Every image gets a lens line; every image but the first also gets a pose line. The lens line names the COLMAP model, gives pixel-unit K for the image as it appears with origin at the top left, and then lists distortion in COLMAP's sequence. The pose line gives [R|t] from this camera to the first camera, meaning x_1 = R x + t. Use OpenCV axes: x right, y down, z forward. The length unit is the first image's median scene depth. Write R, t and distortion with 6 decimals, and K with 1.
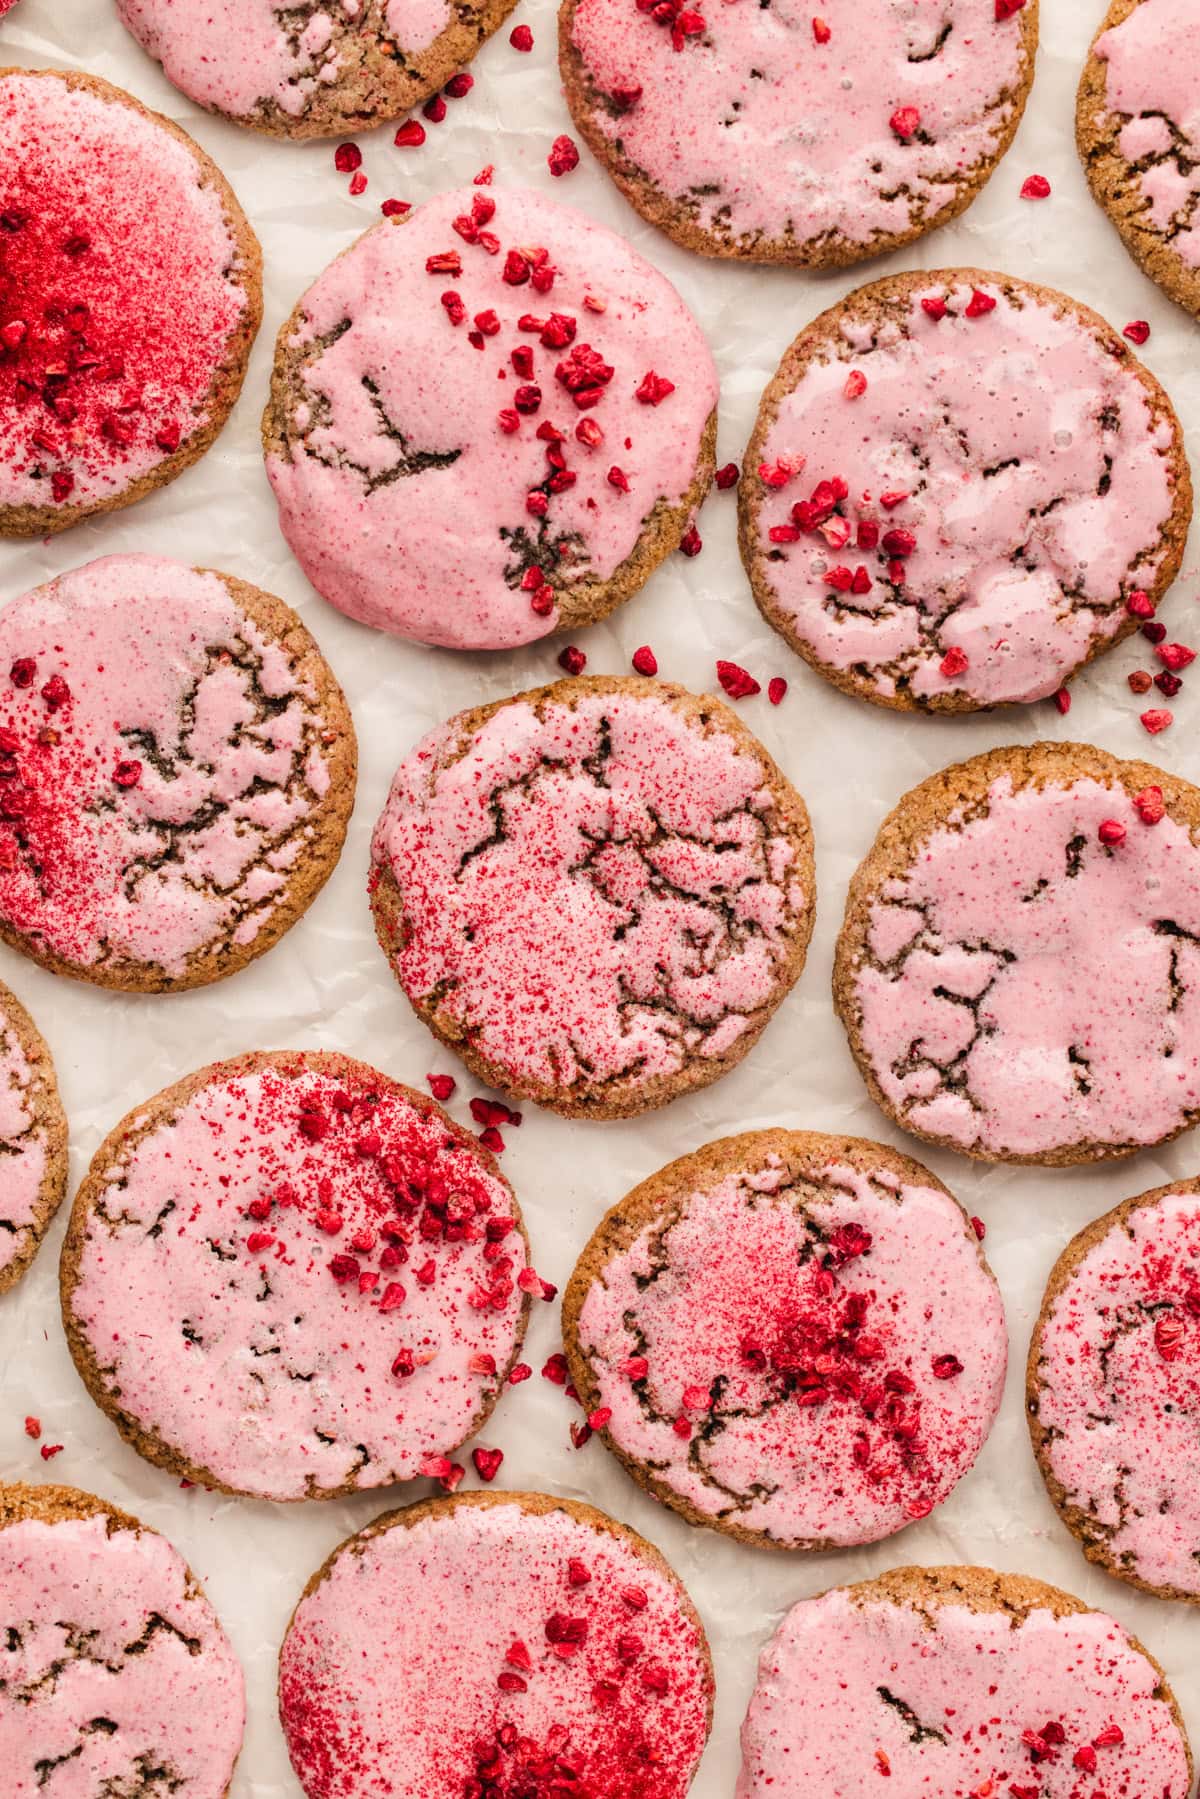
lens RADIAL K [[5694.5, 0, 600.0], [0, 5694.5, 899.5], [0, 0, 1]] dist [0.076780, -0.203681]
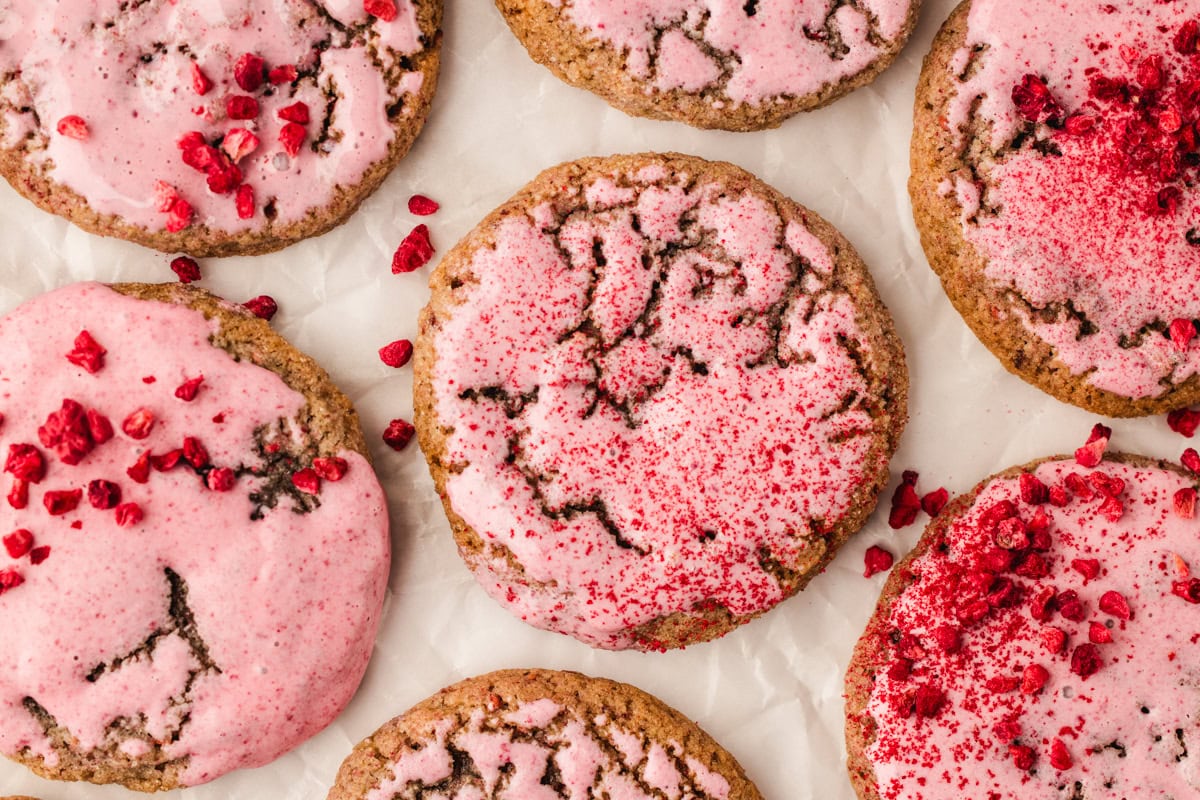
lens RADIAL K [[3798.5, 0, 600.0], [0, 3798.5, 400.0], [0, 0, 1]] dist [0.076780, -0.203681]
pose [[-0.041092, -0.998977, 0.018895, -0.012145], [0.998976, -0.041435, -0.018184, 0.000917], [0.018949, 0.018129, 0.999656, 0.403718]]
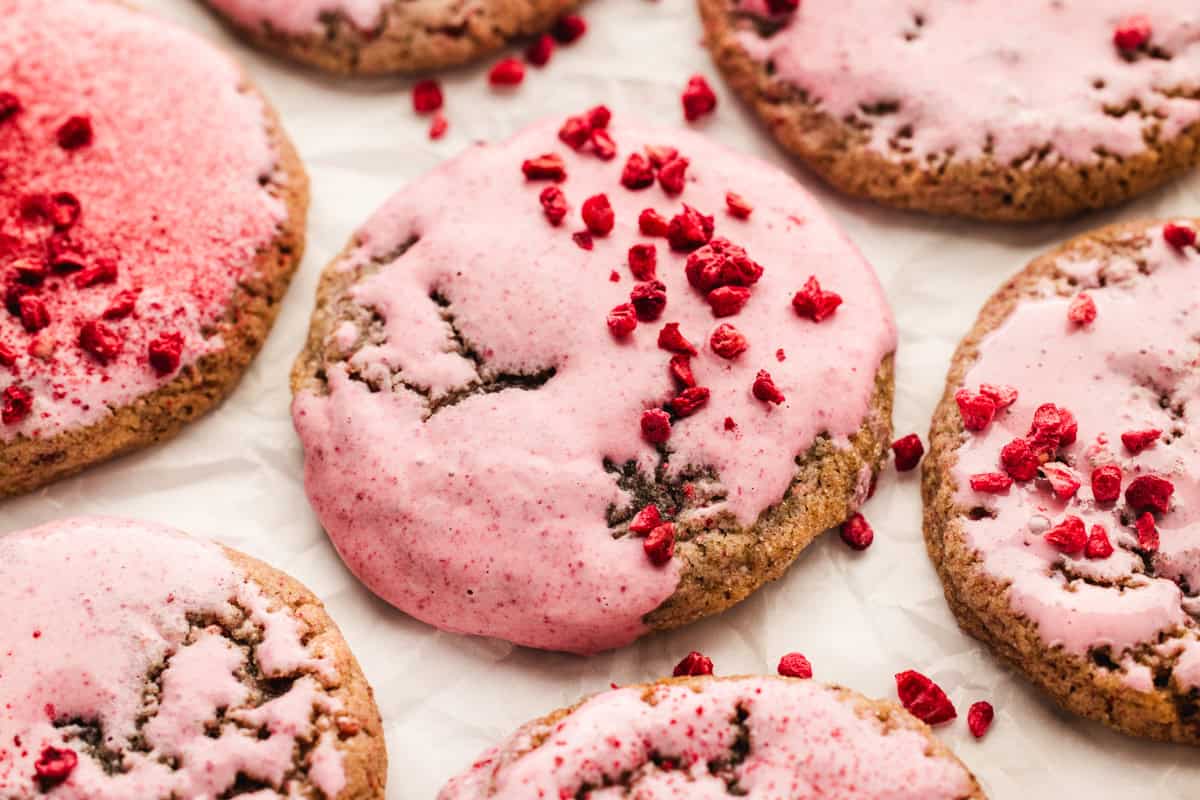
lens RADIAL K [[3798.5, 0, 600.0], [0, 3798.5, 400.0], [0, 0, 1]] dist [0.076780, -0.203681]
pose [[0.999217, 0.039307, -0.004484, -0.016044], [-0.033401, 0.777449, -0.628059, 0.235113], [-0.021201, 0.627717, 0.778153, 0.609970]]
